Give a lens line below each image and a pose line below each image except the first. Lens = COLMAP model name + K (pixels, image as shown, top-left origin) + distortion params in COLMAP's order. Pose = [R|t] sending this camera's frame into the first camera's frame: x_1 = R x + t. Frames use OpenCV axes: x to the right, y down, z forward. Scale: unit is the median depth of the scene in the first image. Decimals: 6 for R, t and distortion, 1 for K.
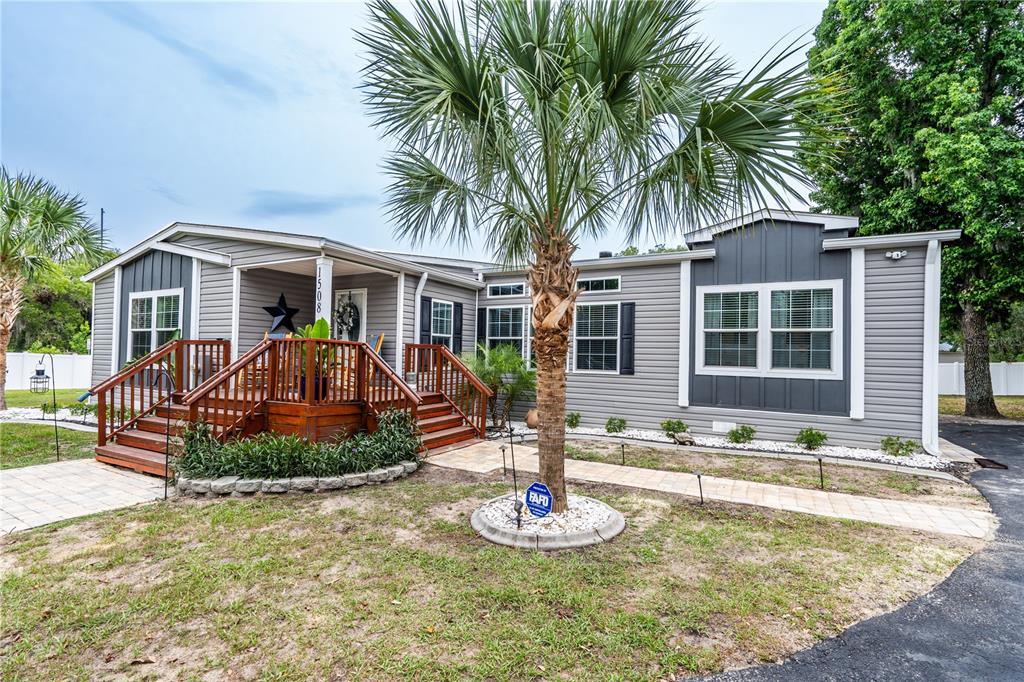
lens RADIAL K [[468.4, 0, 511.6], [0, 468.4, 344.0], [0, 0, 1]] dist [-0.001370, 0.000303]
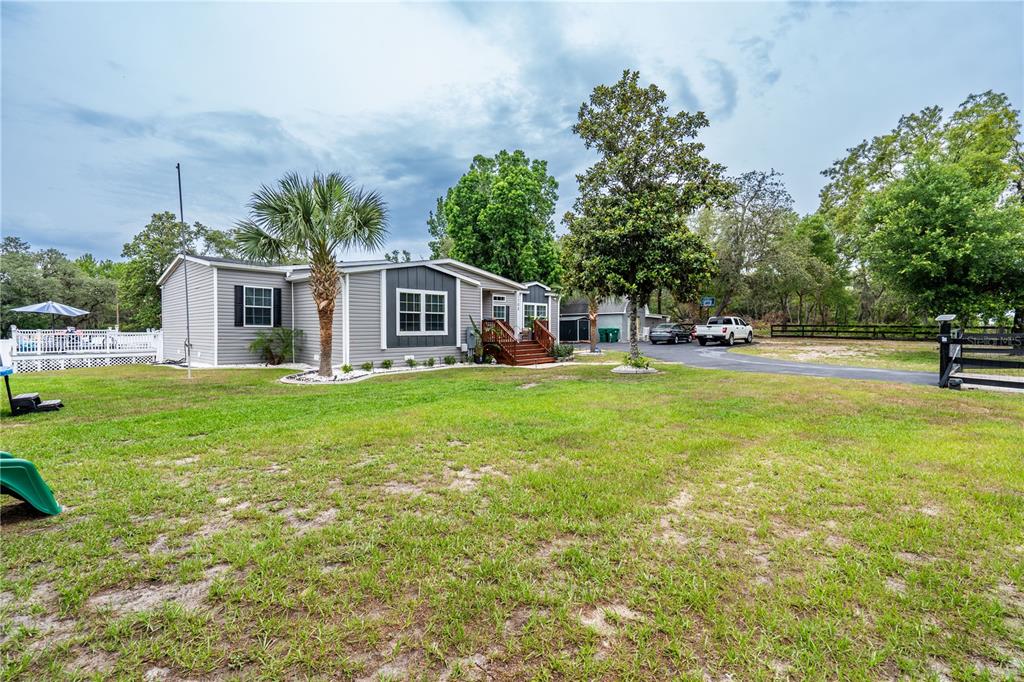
lens RADIAL K [[468.4, 0, 511.6], [0, 468.4, 344.0], [0, 0, 1]] dist [-0.001370, 0.000303]
pose [[0.260780, -0.048739, 0.964167, -2.618934], [-0.013993, 0.998429, 0.054255, -0.014996], [-0.965297, -0.027640, 0.259688, 0.256722]]
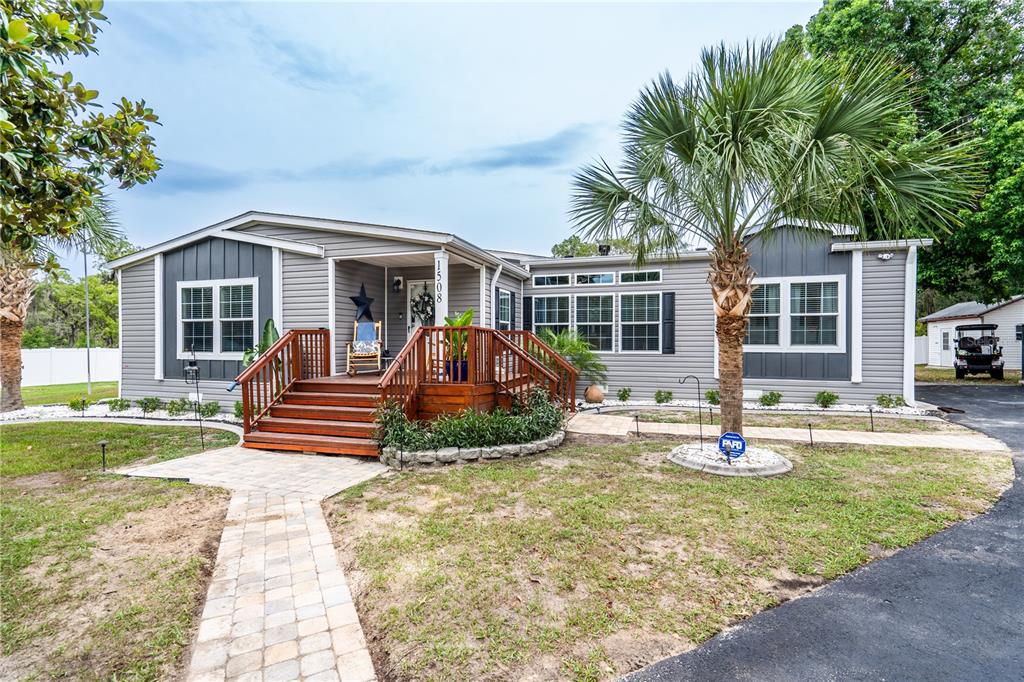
lens RADIAL K [[468.4, 0, 511.6], [0, 468.4, 344.0], [0, 0, 1]] dist [-0.001370, 0.000303]
pose [[0.983308, -0.020449, 0.180798, -0.372486], [0.014781, 0.999358, 0.032642, -0.003348], [-0.181350, -0.029425, 0.982978, -0.085869]]
